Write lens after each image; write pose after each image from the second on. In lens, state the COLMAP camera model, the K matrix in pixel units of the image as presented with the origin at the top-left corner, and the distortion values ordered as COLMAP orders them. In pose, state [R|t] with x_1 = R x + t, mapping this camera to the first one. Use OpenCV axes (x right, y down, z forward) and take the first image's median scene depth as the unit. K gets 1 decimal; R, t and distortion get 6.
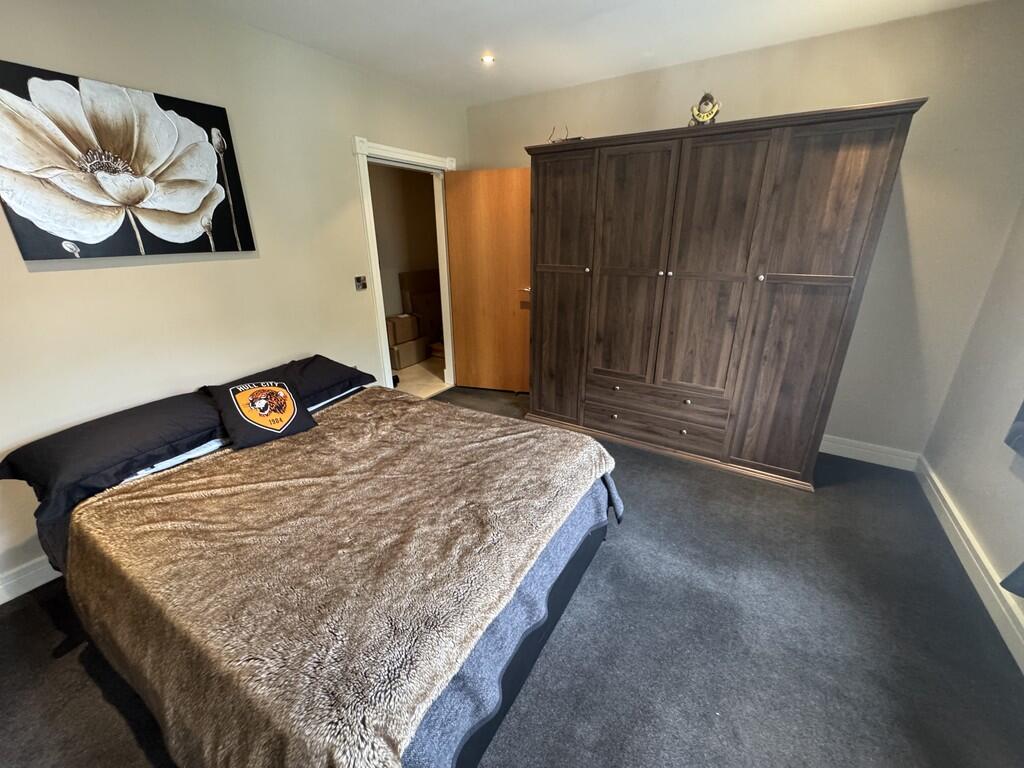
lens RADIAL K [[410.0, 0, 512.0], [0, 410.0, 384.0], [0, 0, 1]] dist [0.000157, 0.000162]
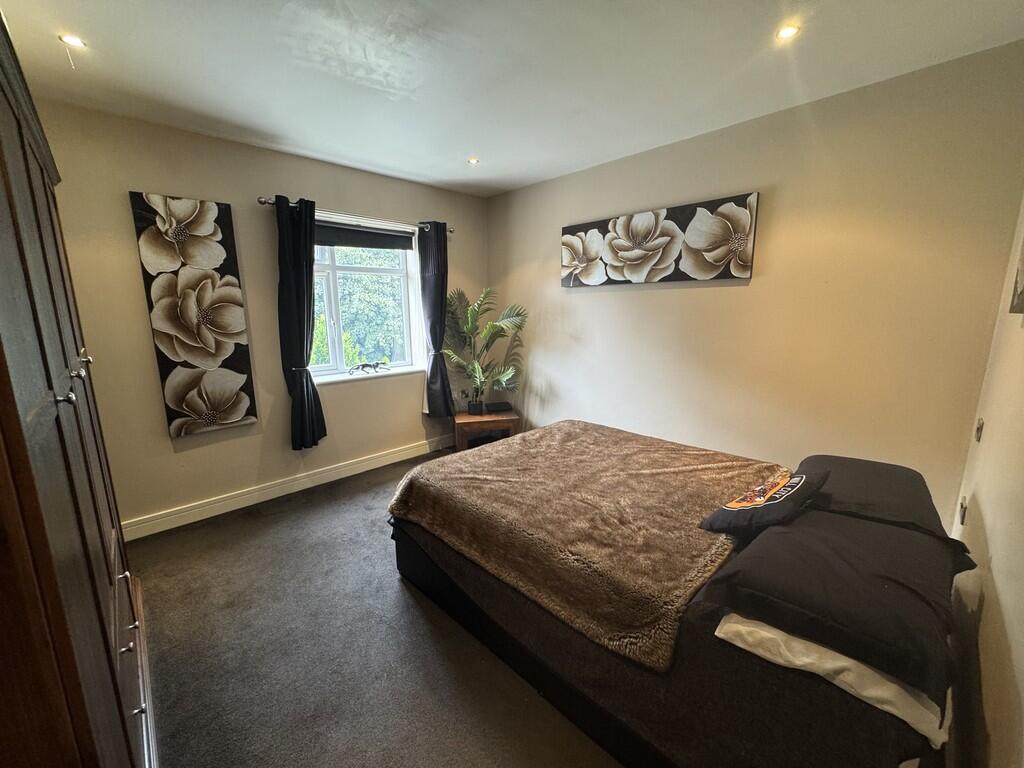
lens RADIAL K [[410.0, 0, 512.0], [0, 410.0, 384.0], [0, 0, 1]] dist [0.000157, 0.000162]
pose [[-0.969934, -0.023749, 0.242208, -0.353254], [0.103624, 0.860202, 0.499313, -0.637485], [-0.220206, 0.509399, -0.831878, 1.821853]]
